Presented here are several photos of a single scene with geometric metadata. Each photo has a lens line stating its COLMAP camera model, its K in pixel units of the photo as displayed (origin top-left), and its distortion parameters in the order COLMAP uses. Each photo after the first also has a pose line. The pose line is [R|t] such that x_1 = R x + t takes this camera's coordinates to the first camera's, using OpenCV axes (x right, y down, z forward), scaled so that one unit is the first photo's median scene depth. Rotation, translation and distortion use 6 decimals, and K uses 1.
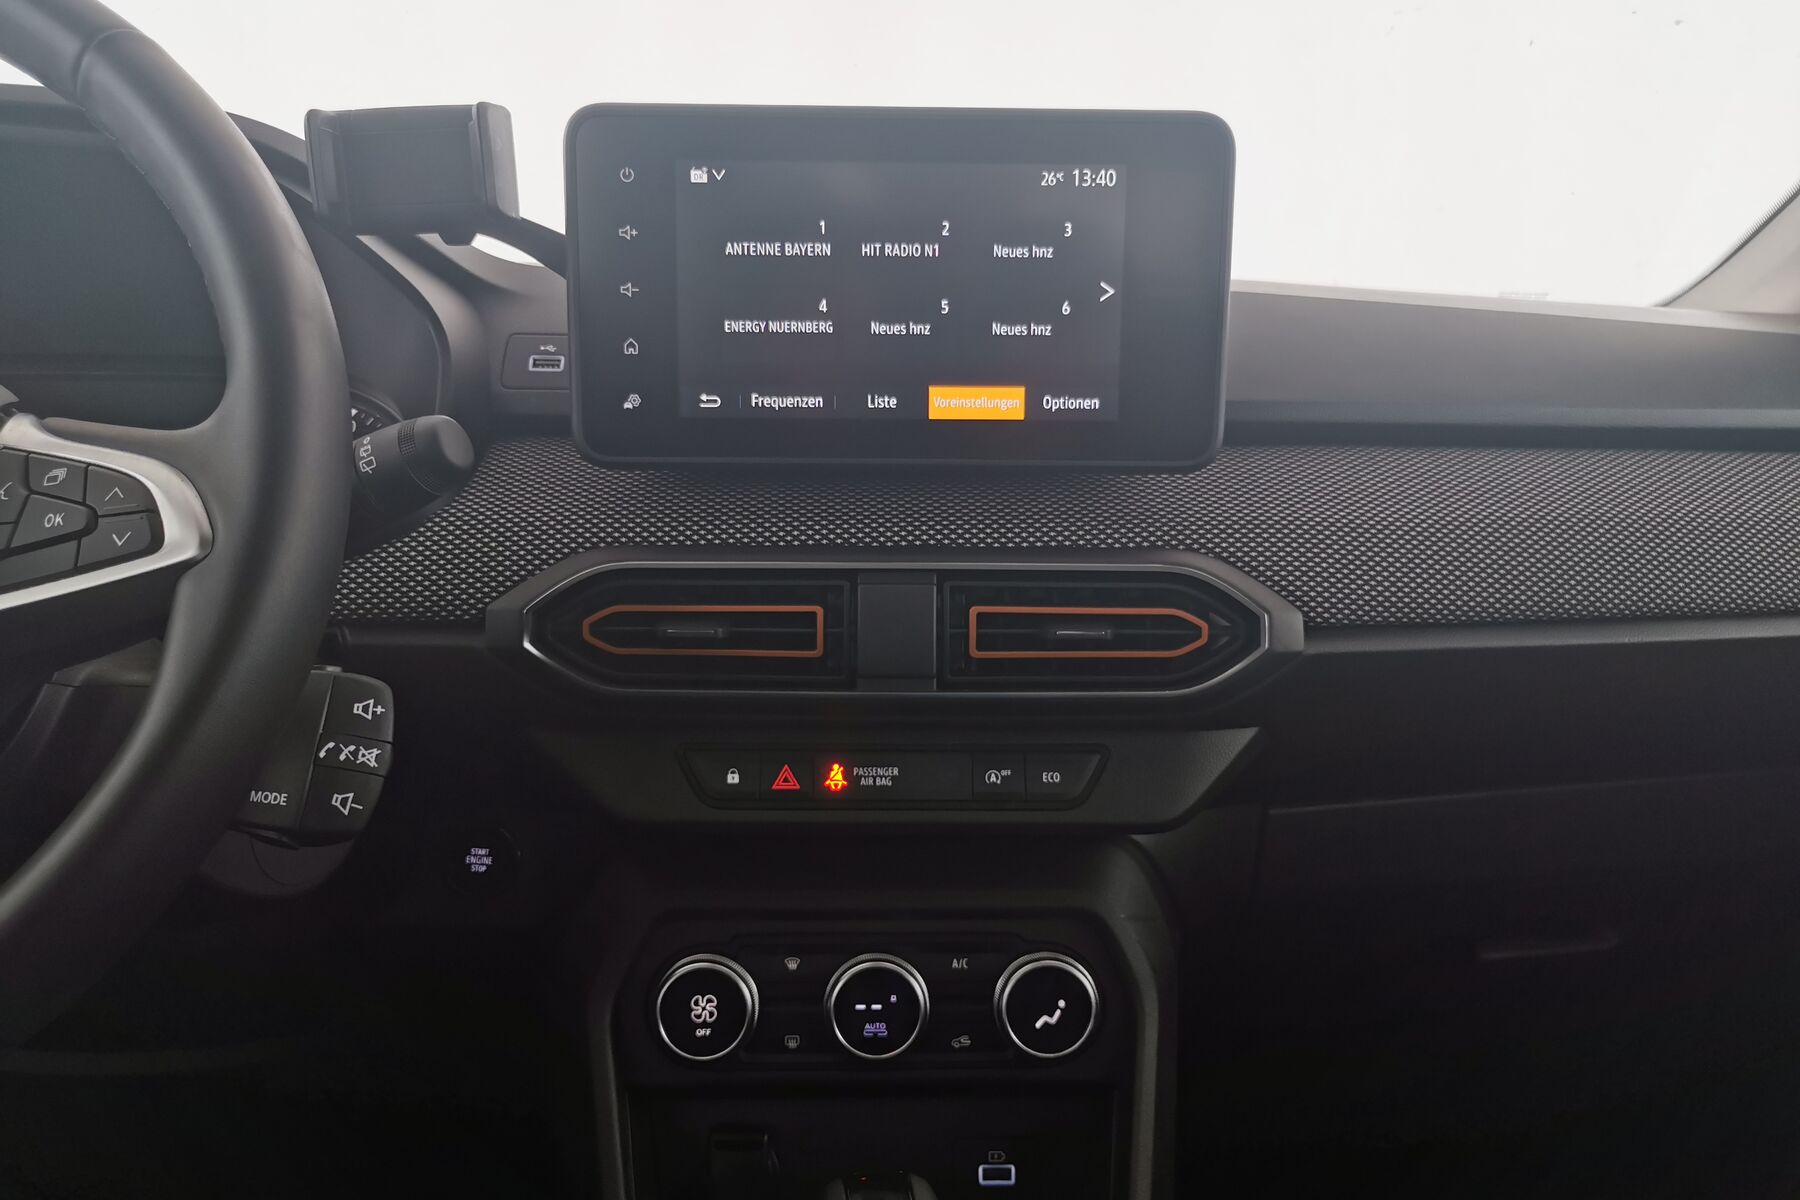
lens RADIAL K [[1415.7, 0, 905.6], [0, 1415.7, 602.1], [0, 0, 1]] dist [0.009263, -0.011063]
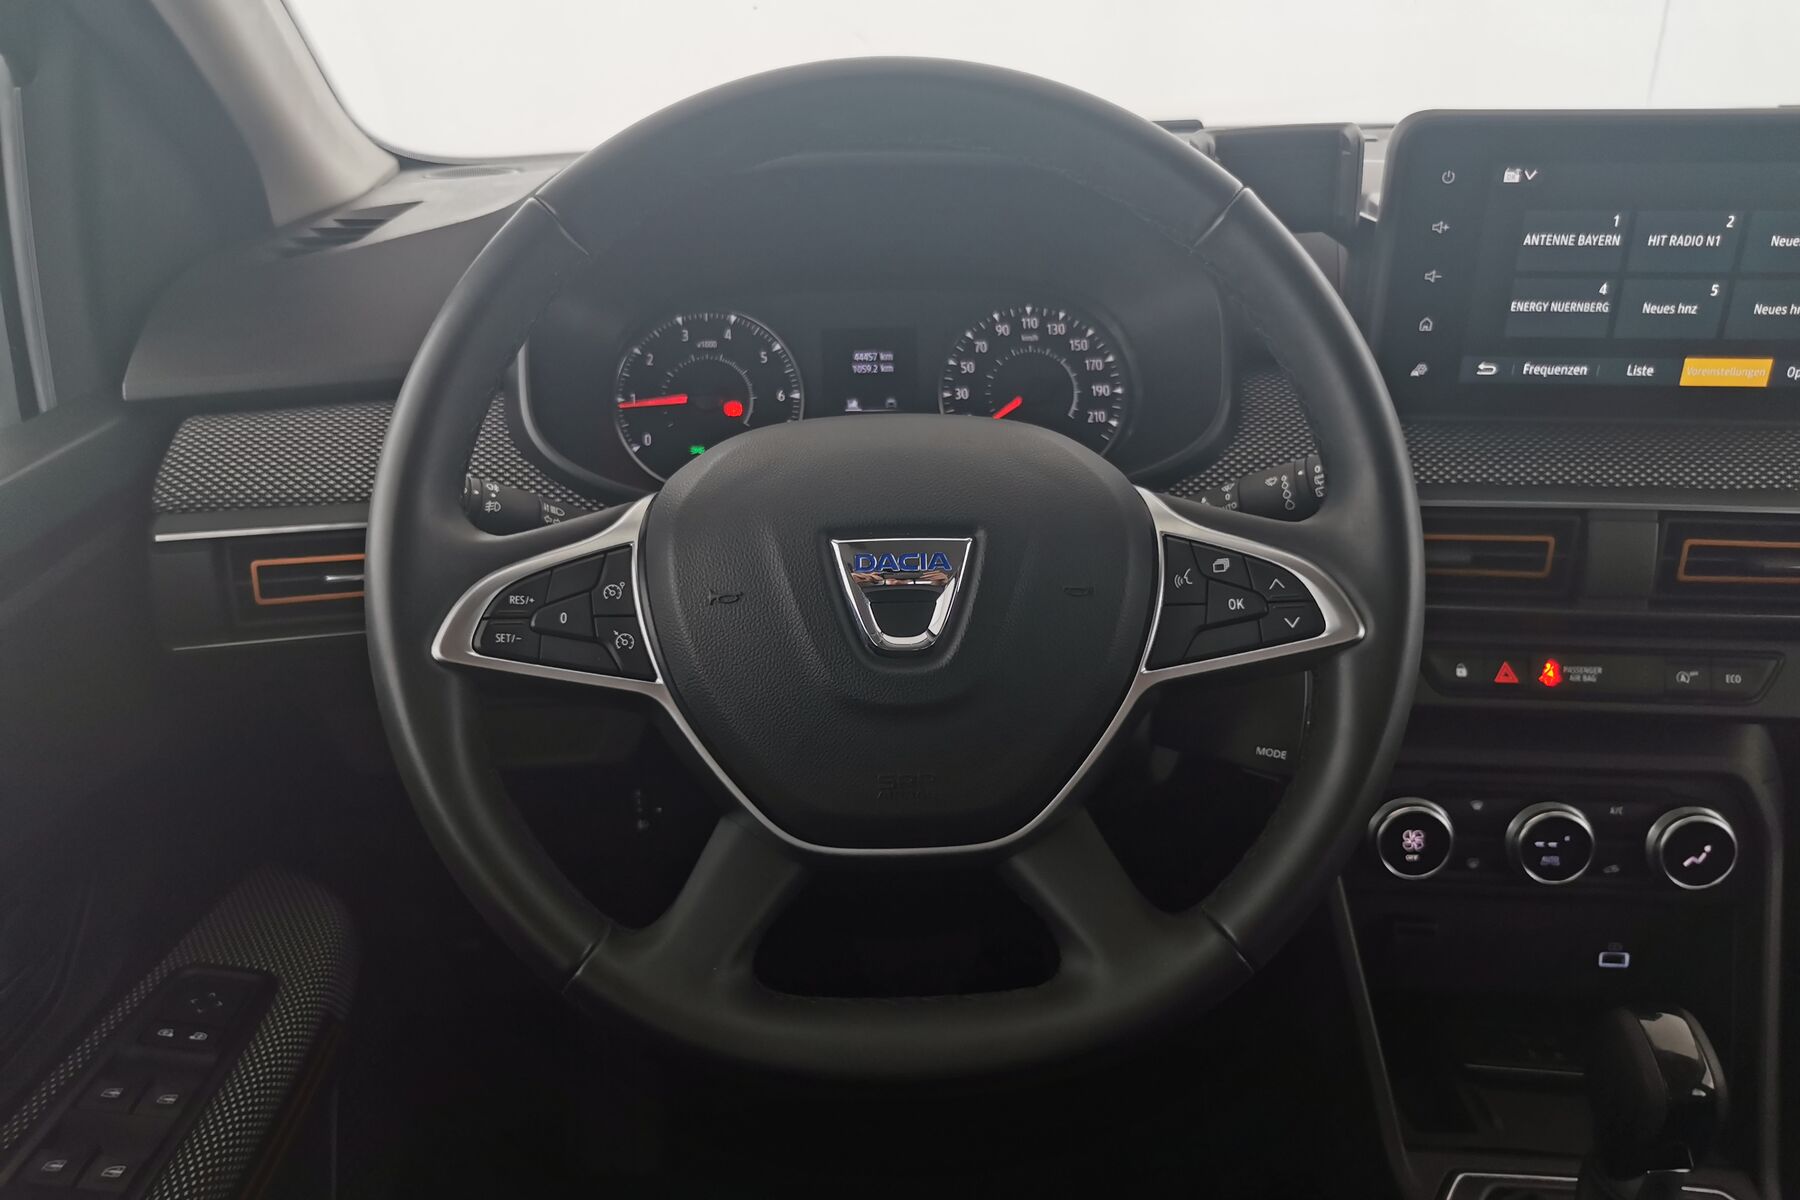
lens RADIAL K [[1415.7, 0, 881.4], [0, 1415.7, 590.4], [0, 0, 1]] dist [0.009263, -0.011063]
pose [[0.994335, 0.027369, -0.102708, -0.499405], [0.000686, 0.964610, 0.263681, -0.269347], [0.106290, -0.262258, 0.959126, -0.216726]]
